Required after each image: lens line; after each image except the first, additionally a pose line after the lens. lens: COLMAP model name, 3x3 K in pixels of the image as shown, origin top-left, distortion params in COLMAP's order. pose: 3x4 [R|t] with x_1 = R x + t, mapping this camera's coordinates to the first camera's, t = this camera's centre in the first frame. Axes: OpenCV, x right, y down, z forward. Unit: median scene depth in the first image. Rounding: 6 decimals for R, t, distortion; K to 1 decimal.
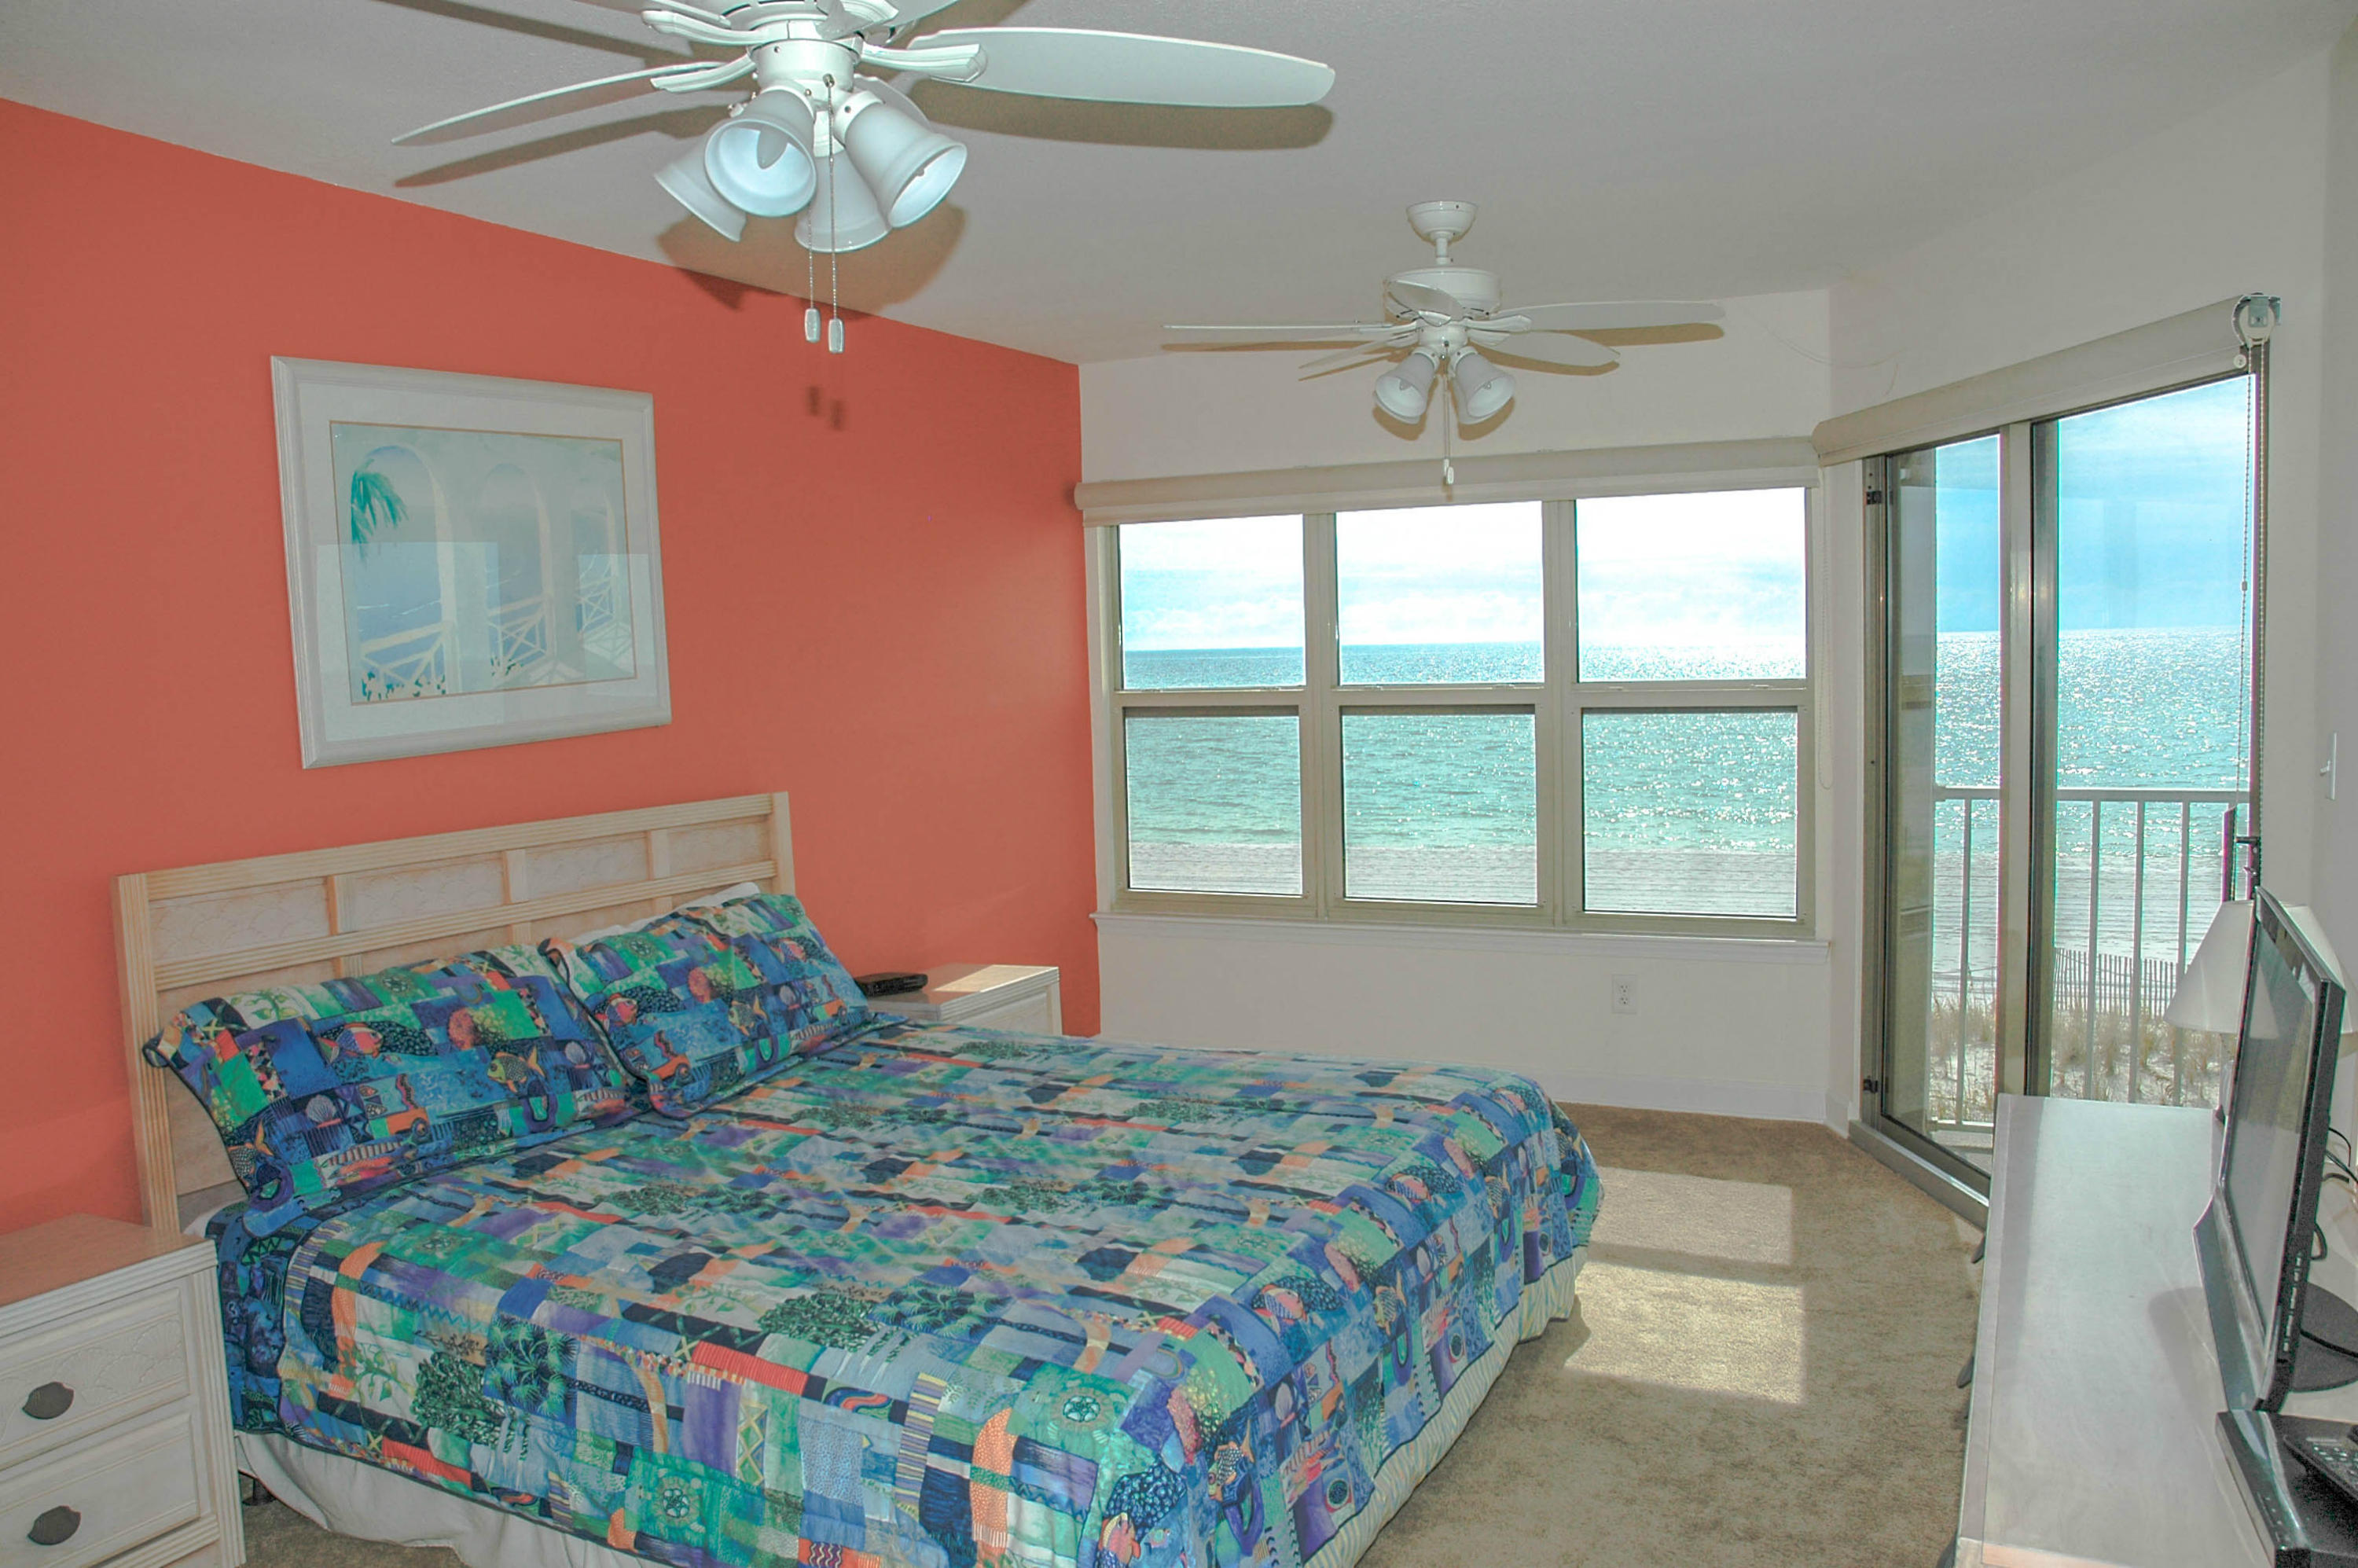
lens RADIAL K [[1790.6, 0, 1179.0], [0, 1790.6, 784.0], [0, 0, 1]] dist [-0.157640, -0.000254]
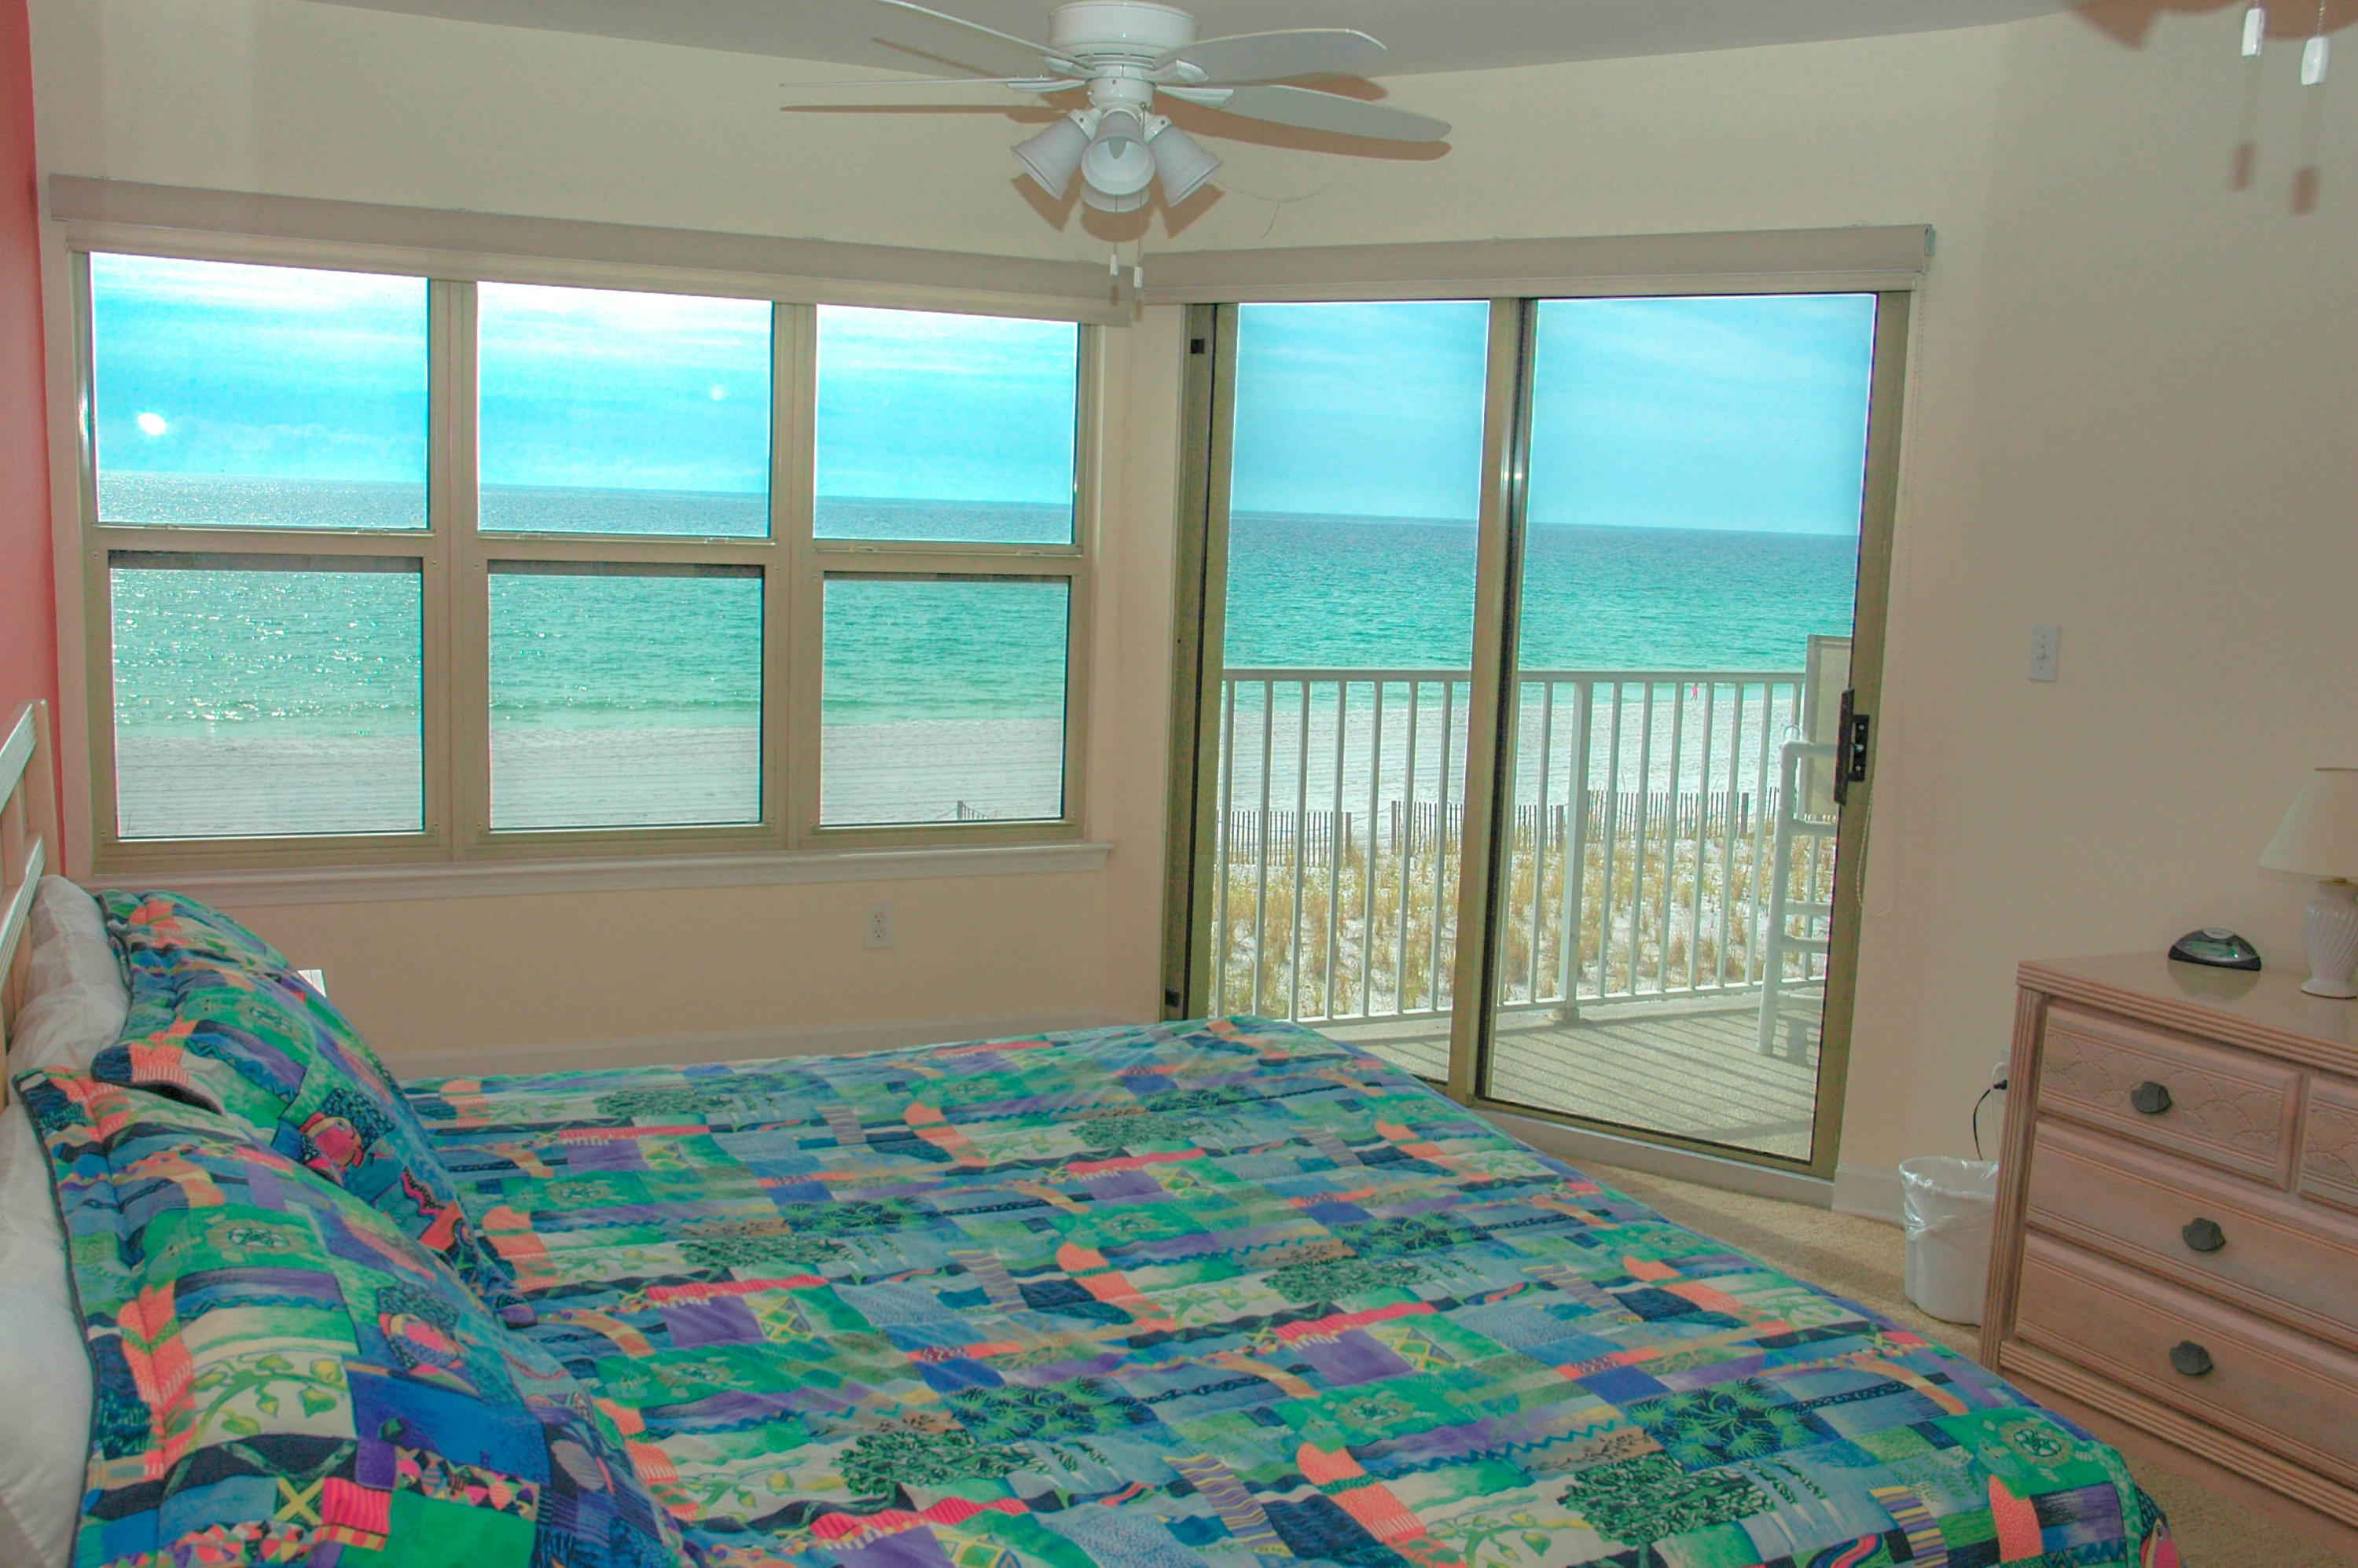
lens RADIAL K [[2054.1, 0, 1179.0], [0, 2054.1, 784.0], [0, 0, 1]] dist [-0.122806, 0.005938]
pose [[0.580139, -0.052101, 0.812849, -0.592279], [0.000617, 0.997980, 0.063527, -0.007129], [-0.814517, -0.036353, 0.579000, 0.463395]]
